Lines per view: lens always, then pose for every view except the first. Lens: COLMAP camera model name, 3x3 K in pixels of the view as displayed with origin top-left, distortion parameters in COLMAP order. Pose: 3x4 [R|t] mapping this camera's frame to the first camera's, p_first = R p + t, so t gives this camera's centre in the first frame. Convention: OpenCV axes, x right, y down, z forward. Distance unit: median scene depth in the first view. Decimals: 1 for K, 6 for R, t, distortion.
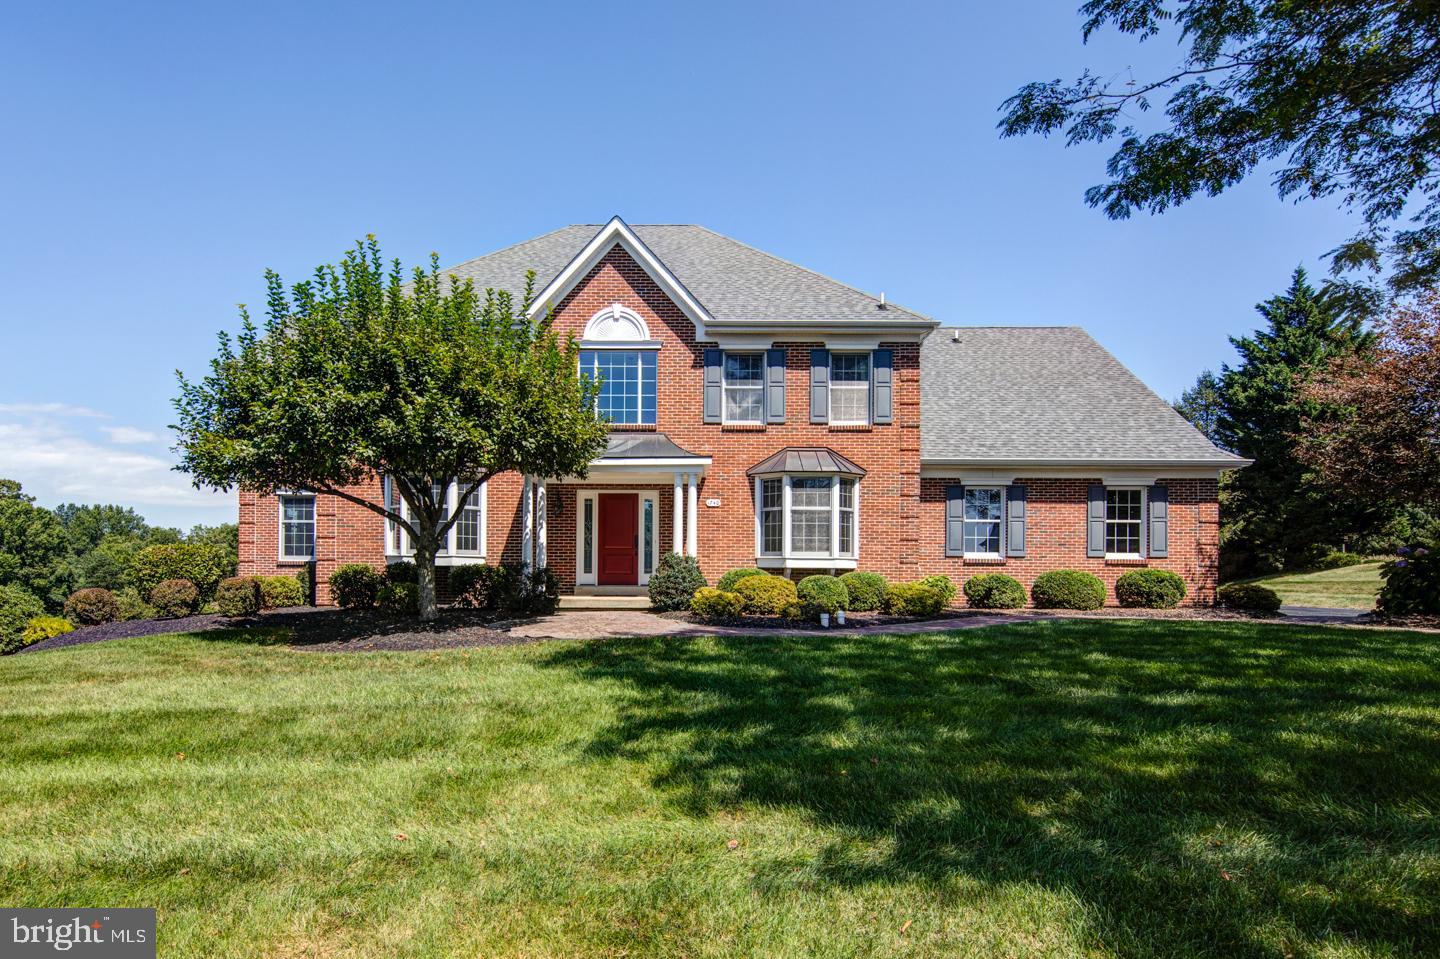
lens RADIAL K [[592.9, 0, 689.2], [0, 592.9, 551.9], [0, 0, 1]] dist [0.004414, -0.003986]
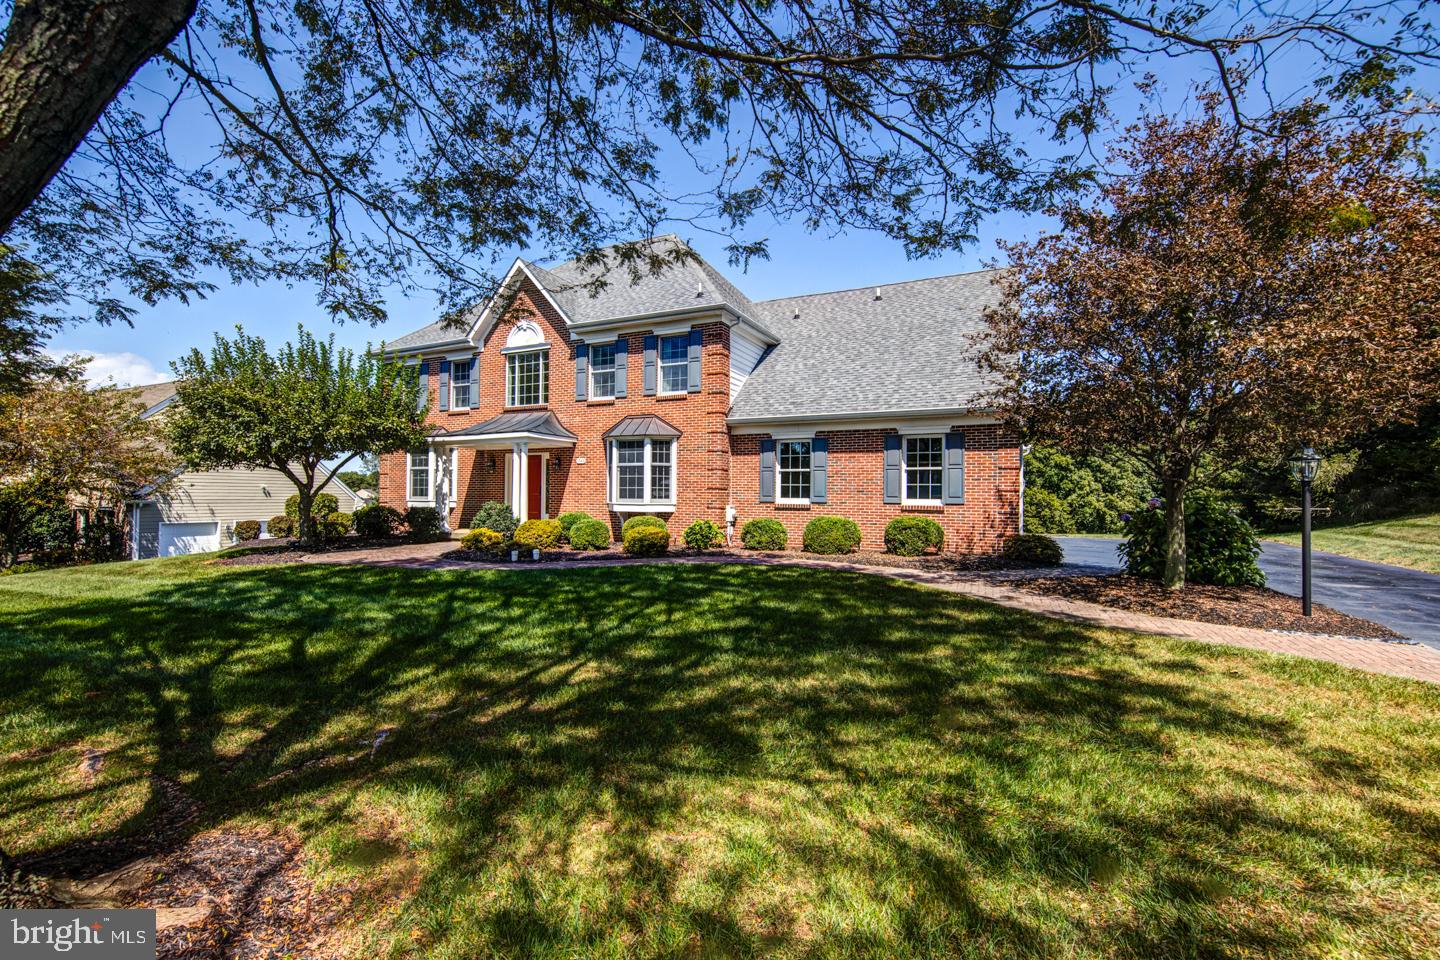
lens RADIAL K [[592.7, 0, 761.2], [0, 592.7, 487.7], [0, 0, 1]] dist [0.007875, -0.004535]
pose [[0.925213, -0.008673, -0.379349, 0.897220], [-0.001463, 0.999650, -0.026423, 0.009232], [0.379446, 0.025002, 0.924876, -0.056332]]
